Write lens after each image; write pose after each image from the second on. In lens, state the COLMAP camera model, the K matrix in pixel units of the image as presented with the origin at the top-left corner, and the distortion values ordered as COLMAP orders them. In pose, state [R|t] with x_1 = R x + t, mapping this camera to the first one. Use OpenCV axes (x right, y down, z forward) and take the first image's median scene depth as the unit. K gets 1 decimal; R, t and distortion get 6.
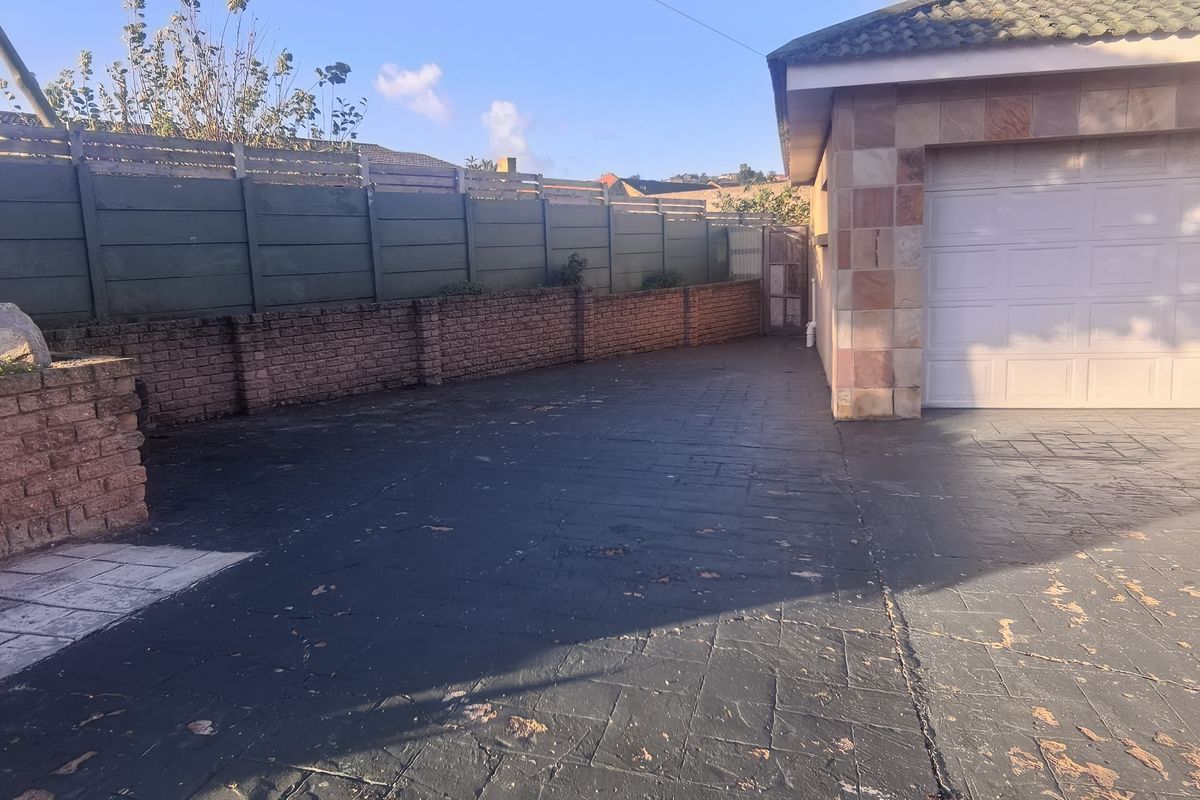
lens RADIAL K [[844.5, 0, 603.4], [0, 844.5, 394.6], [0, 0, 1]] dist [-0.002545, 0.001112]
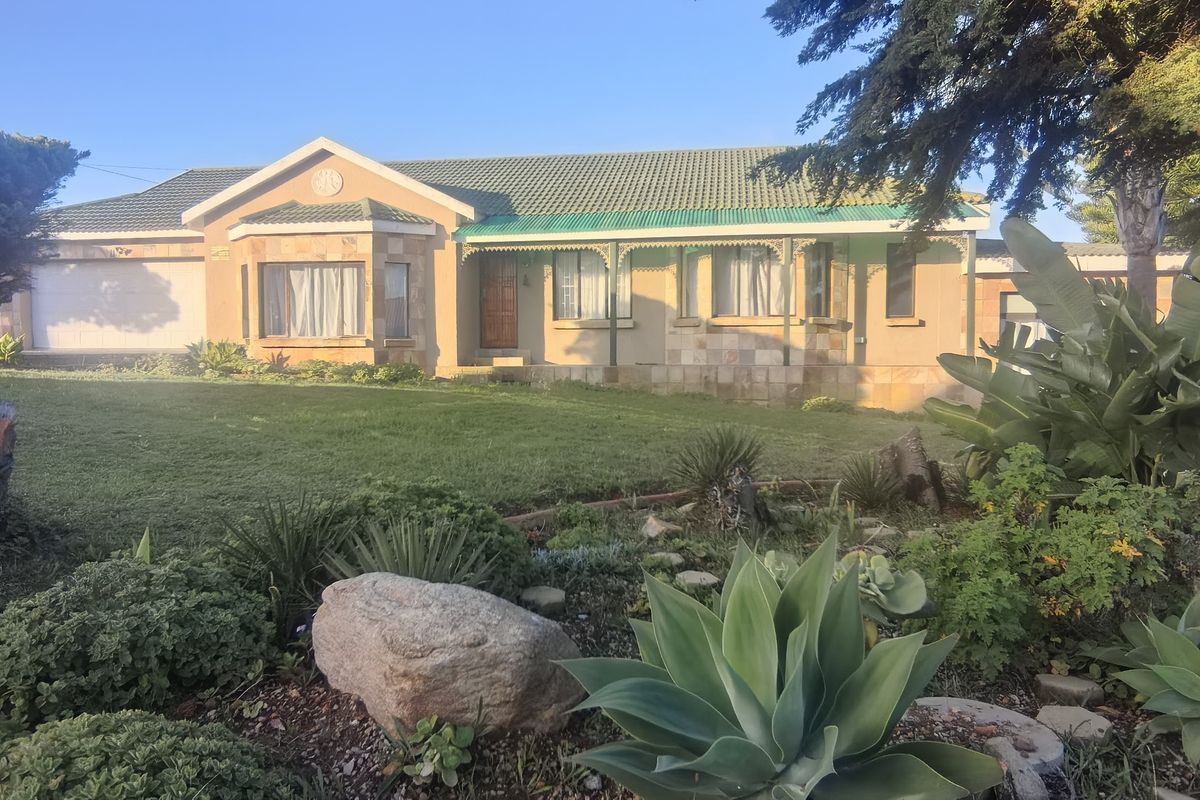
lens RADIAL K [[844.5, 0, 599.9], [0, 844.5, 395.4], [0, 0, 1]] dist [-0.002545, 0.001112]
pose [[0.997572, 0.037218, 0.058861, 2.329188], [-0.031580, 0.995073, -0.093976, 0.428891], [-0.062069, 0.091889, 0.993833, -2.168312]]
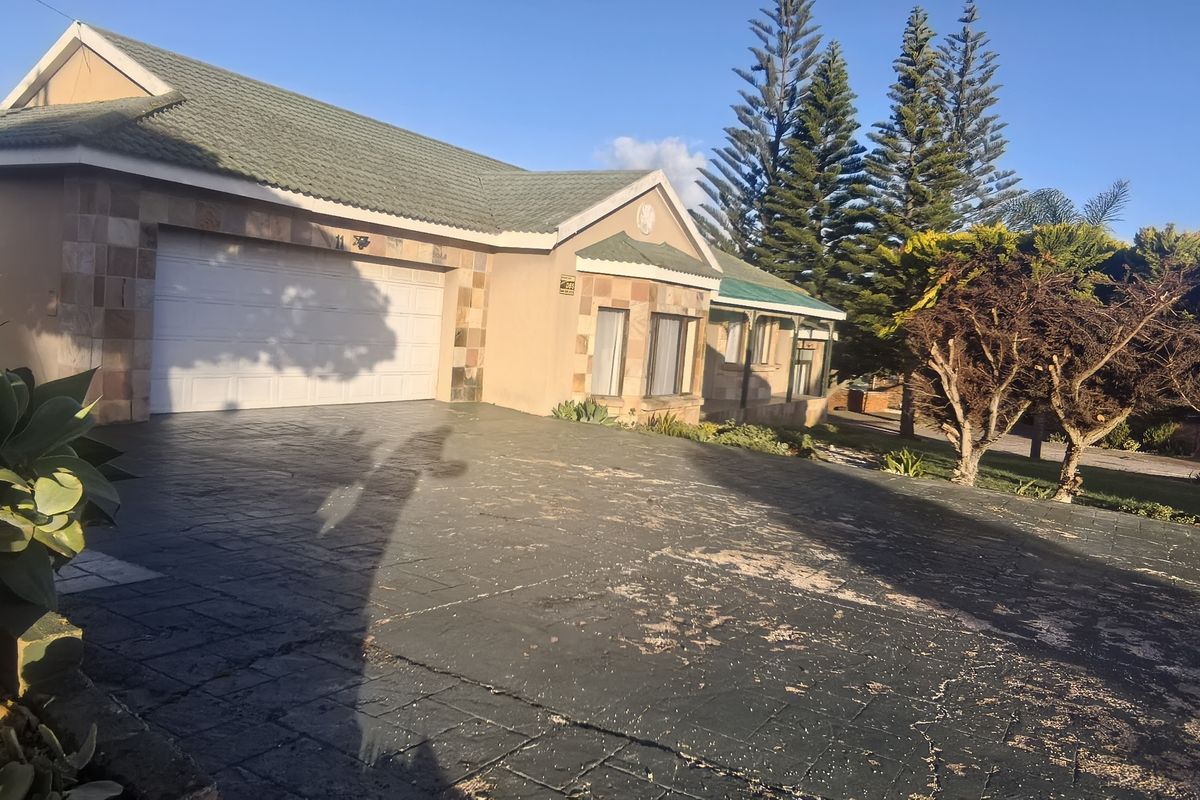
lens RADIAL K [[844.5, 0, 601.0], [0, 844.5, 395.3], [0, 0, 1]] dist [-0.002545, 0.001112]
pose [[0.301215, -0.020938, 0.953326, -0.708591], [0.042165, 0.999073, 0.008620, 0.005362], [-0.952624, 0.037600, 0.301819, -0.095721]]
